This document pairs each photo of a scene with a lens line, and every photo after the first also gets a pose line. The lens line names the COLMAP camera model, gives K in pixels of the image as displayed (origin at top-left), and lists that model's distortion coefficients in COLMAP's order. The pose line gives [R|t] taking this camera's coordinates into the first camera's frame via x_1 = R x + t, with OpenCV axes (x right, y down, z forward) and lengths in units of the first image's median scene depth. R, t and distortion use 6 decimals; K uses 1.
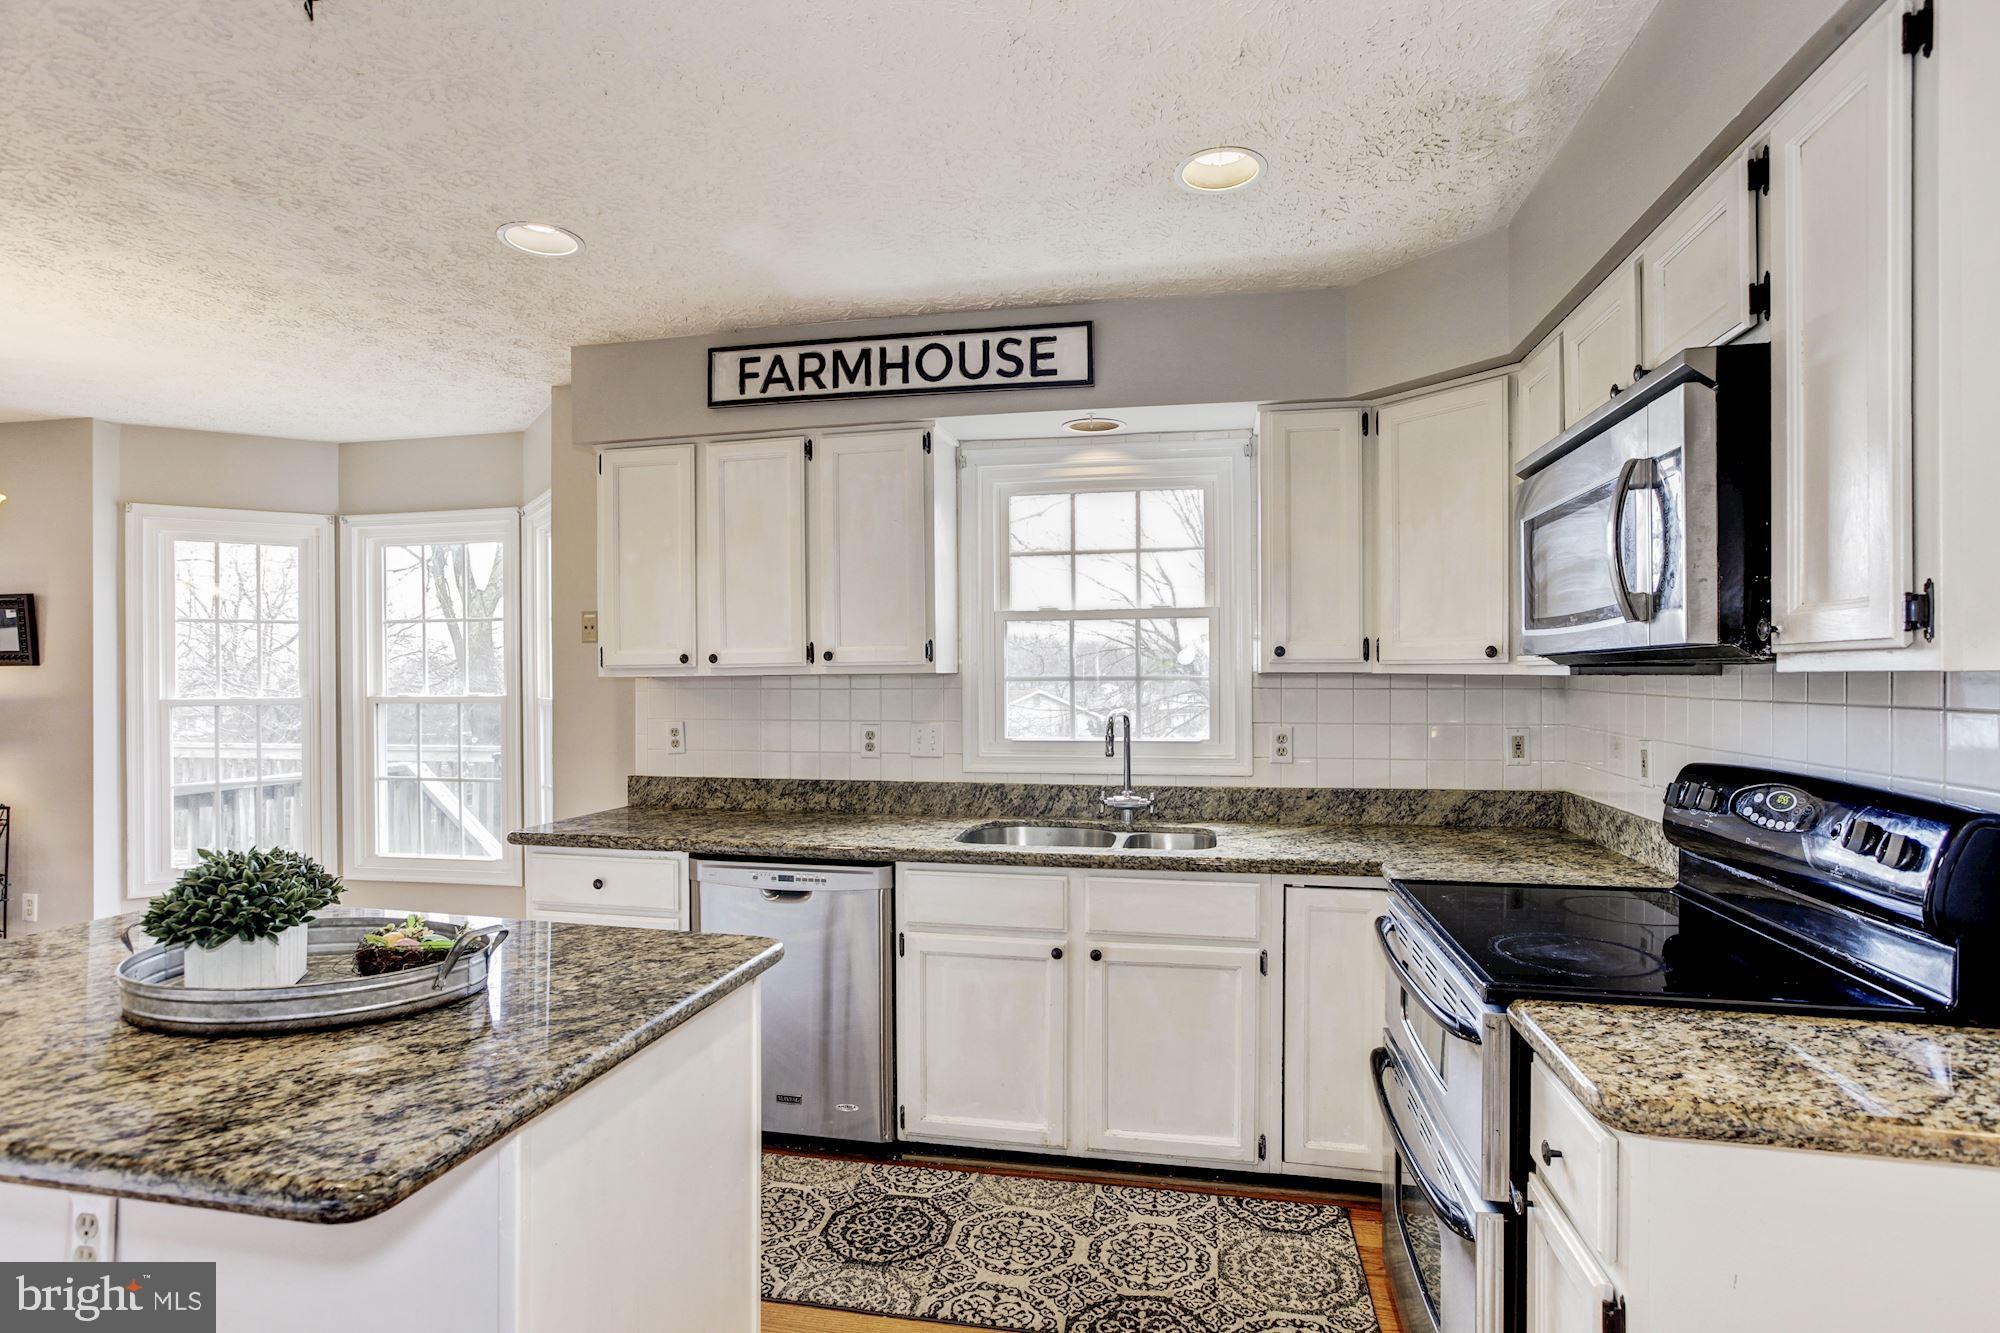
lens RADIAL K [[1031.6, 0, 1000.0], [0, 1031.6, 666.5], [0, 0, 1]] dist [-0.052949, 0.034678]
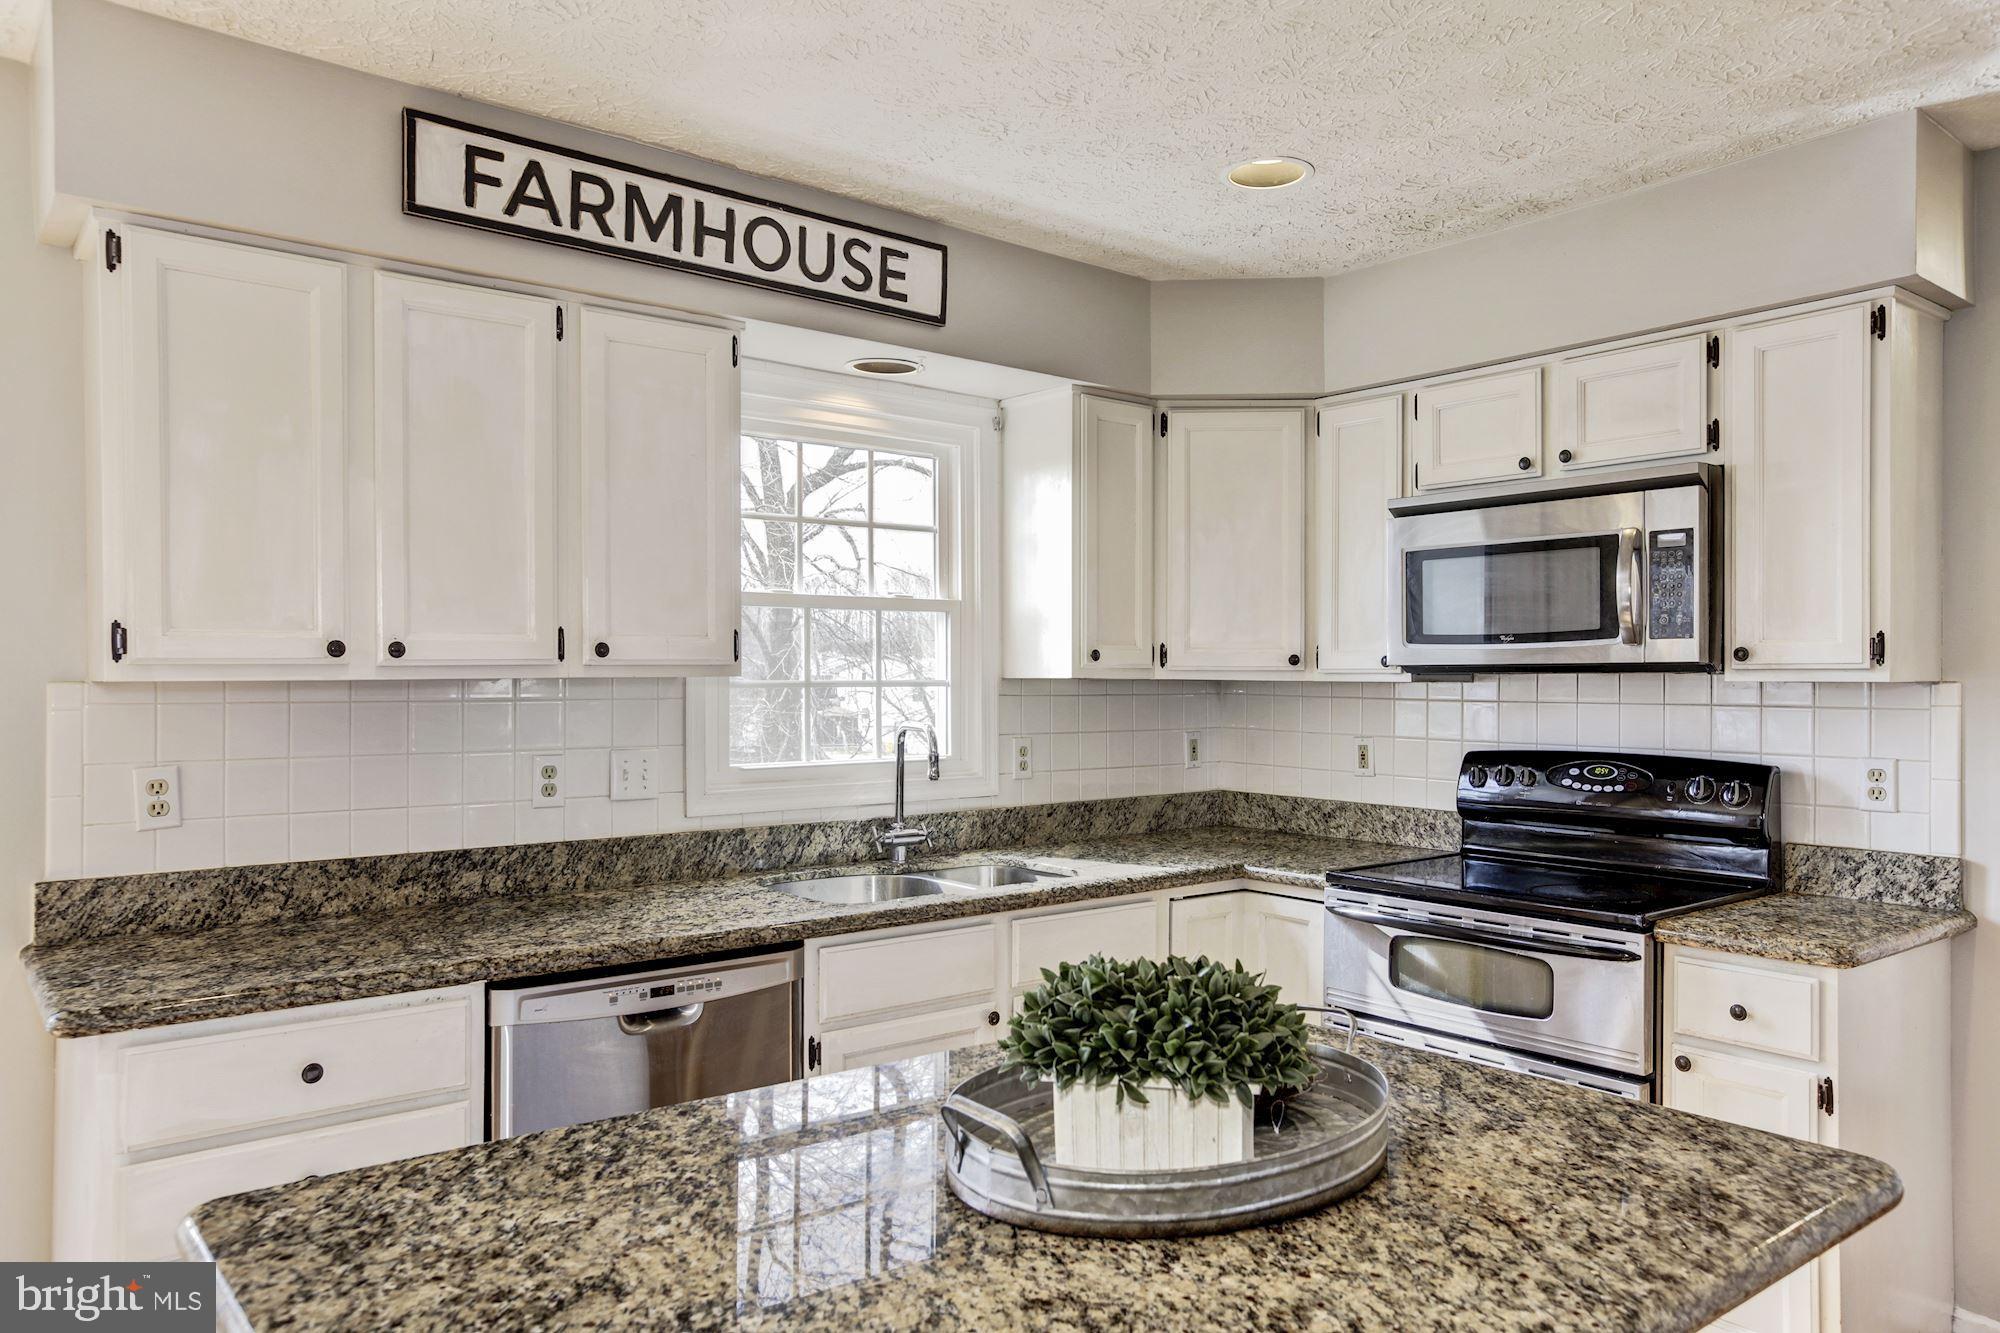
lens RADIAL K [[1449.0, 0, 1003.1], [0, 1449.0, 653.6], [0, 0, 1]] dist [-0.024936, 0.067969]
pose [[0.602070, 0.016505, 0.798273, -0.758067], [-0.010971, 0.999863, -0.012399, 0.000914], [-0.798368, -0.001293, 0.602168, 0.256153]]
